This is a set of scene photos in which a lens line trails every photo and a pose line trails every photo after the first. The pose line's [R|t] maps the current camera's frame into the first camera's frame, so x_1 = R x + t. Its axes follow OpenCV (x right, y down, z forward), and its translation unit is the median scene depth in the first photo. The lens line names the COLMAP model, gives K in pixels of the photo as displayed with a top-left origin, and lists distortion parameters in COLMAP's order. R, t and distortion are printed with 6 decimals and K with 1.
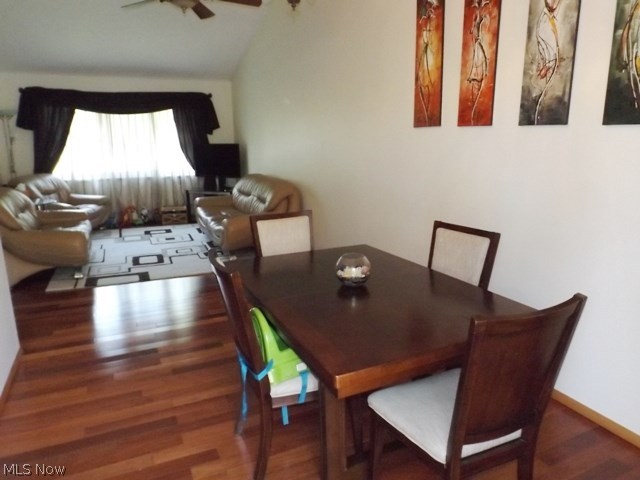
lens RADIAL K [[462.3, 0, 320.0], [0, 462.3, 240.0], [0, 0, 1]] dist [0.025437, -0.032868]
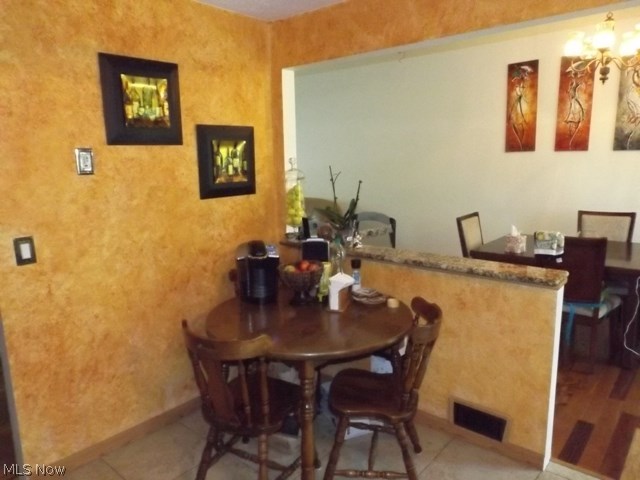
lens RADIAL K [[462.3, 0, 320.0], [0, 462.3, 240.0], [0, 0, 1]] dist [0.025437, -0.032868]
pose [[0.909833, -0.078558, 0.407470, -1.114765], [0.101233, 0.994269, -0.034354, 0.020765], [-0.402437, 0.072506, 0.912572, -0.063395]]
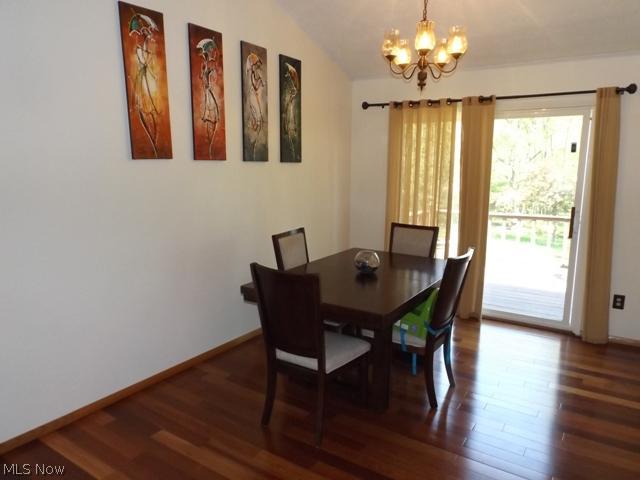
lens RADIAL K [[462.3, 0, 320.0], [0, 462.3, 240.0], [0, 0, 1]] dist [0.025437, -0.032868]
pose [[-0.531957, -0.127878, 0.837060, -0.809329], [0.196391, 0.942944, 0.268863, -0.320753], [-0.823682, 0.307415, -0.476492, 1.409235]]
